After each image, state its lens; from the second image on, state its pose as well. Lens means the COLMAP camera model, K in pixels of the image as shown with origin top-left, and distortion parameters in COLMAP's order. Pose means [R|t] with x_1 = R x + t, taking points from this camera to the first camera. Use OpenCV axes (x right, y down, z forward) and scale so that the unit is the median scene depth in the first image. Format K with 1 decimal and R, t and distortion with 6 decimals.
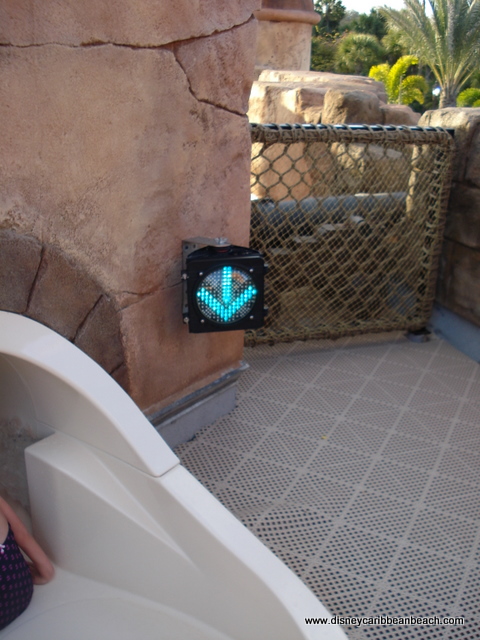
lens RADIAL K [[713.0, 0, 243.2], [0, 713.0, 321.7], [0, 0, 1]] dist [-0.109447, 0.000000]
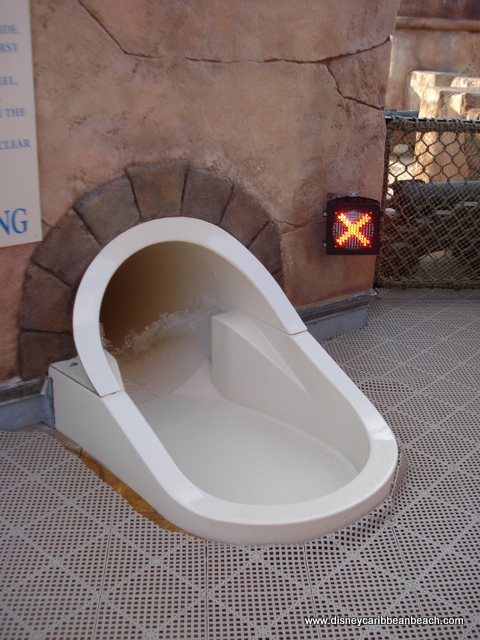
lens RADIAL K [[713.0, 0, 237.9], [0, 713.0, 321.2], [0, 0, 1]] dist [-0.109447, 0.000000]
pose [[0.954316, 0.083578, -0.286873, 0.190966], [-0.086048, 0.996283, 0.004011, 0.171090], [0.286142, 0.020857, 0.957960, -0.478606]]
